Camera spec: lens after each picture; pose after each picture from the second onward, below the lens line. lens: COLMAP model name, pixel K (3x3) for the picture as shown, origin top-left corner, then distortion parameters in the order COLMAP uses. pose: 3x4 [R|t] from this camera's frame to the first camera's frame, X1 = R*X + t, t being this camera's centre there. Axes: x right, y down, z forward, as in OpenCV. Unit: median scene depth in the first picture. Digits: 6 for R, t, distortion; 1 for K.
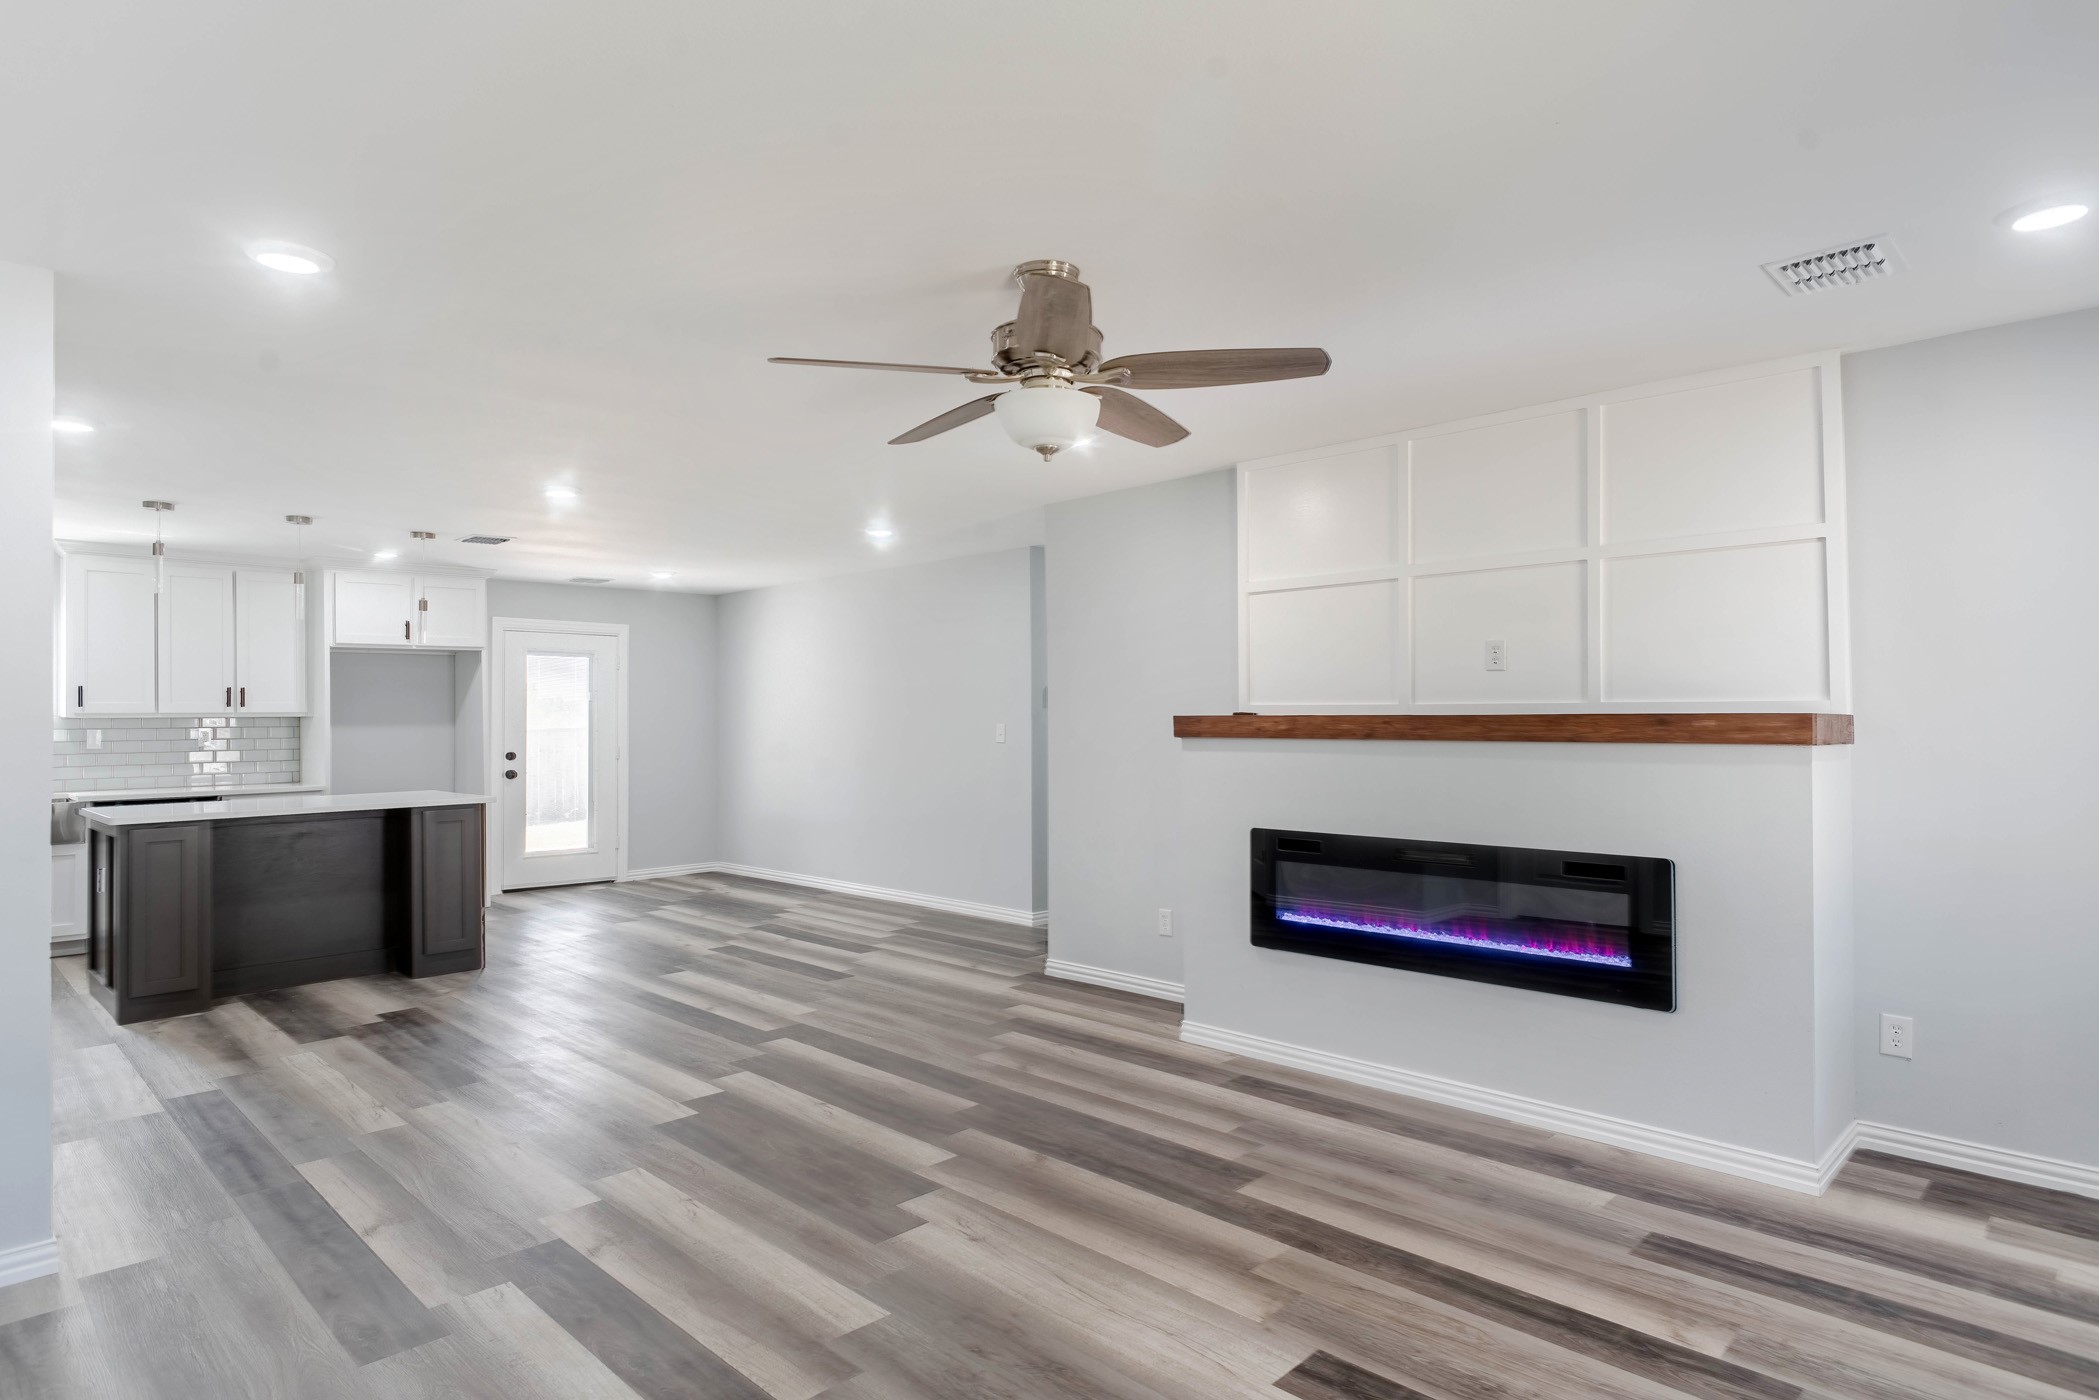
lens RADIAL K [[1173.2, 0, 1049.5], [0, 1173.2, 700.0], [0, 0, 1]] dist [-0.012628, 0.000426]
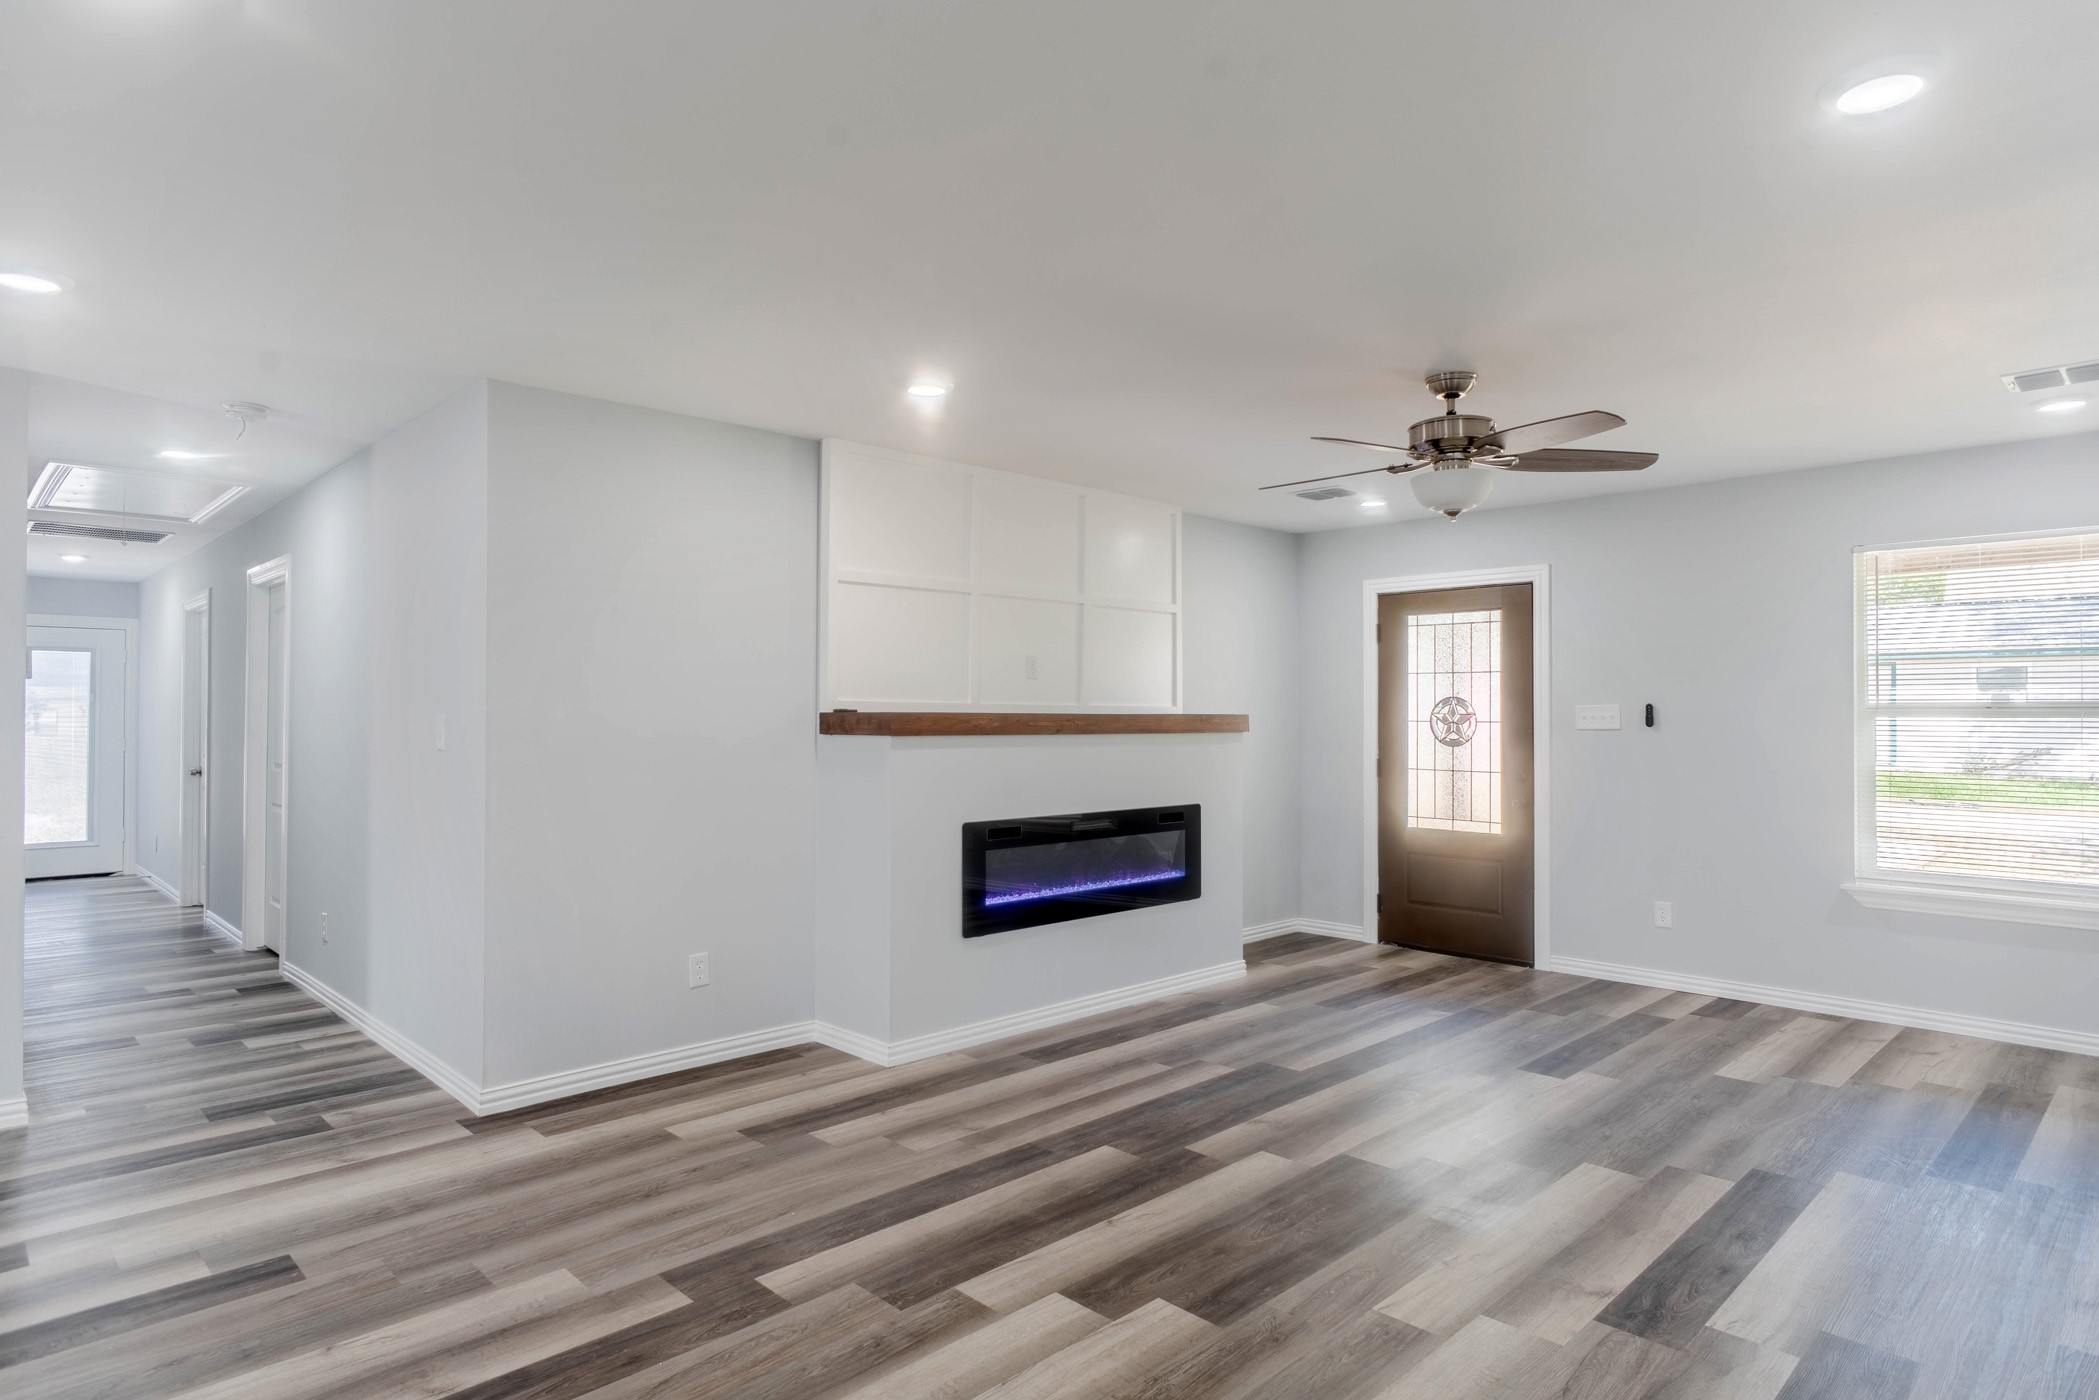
lens RADIAL K [[1174.0, 0, 1053.2], [0, 1174.0, 713.4], [0, 0, 1]] dist [-0.004279, 0.011599]
pose [[-0.003144, 0.005302, 0.999981, -0.845196], [-0.023221, 0.999716, -0.005374, 0.017439], [-0.999725, -0.023238, -0.003020, 0.924574]]
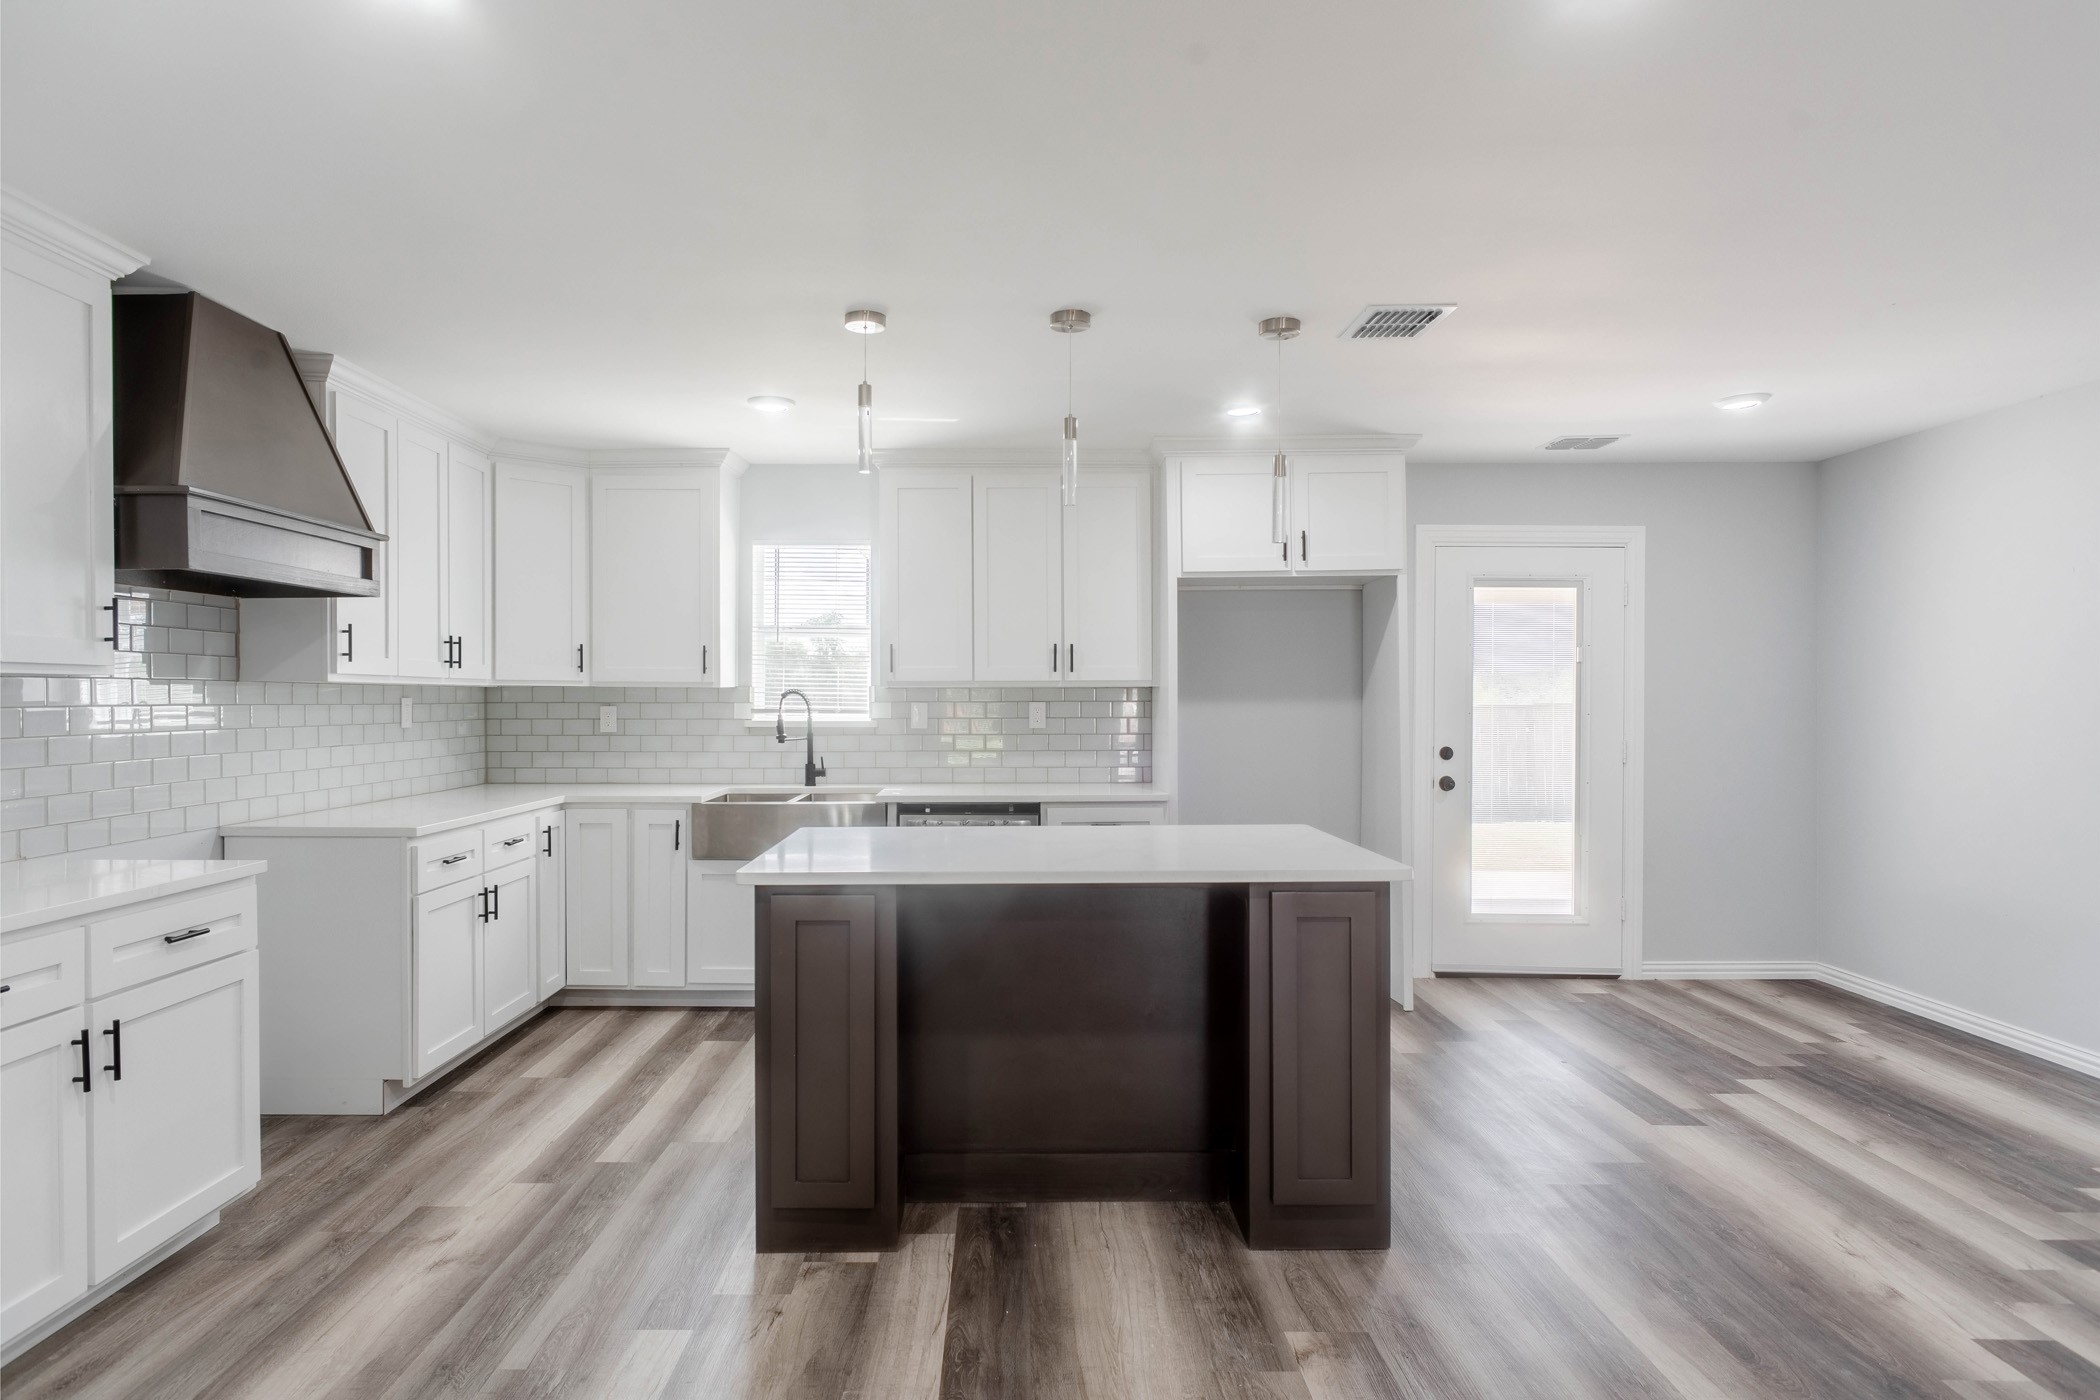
lens RADIAL K [[1205.1, 0, 997.5], [0, 1205.1, 717.6], [0, 0, 1]] dist [-0.024287, 0.017094]
pose [[0.701804, 0.021735, -0.712038, -0.359604], [0.006346, 0.999304, 0.036758, 0.009958], [0.712342, -0.030315, 0.701178, 0.788364]]
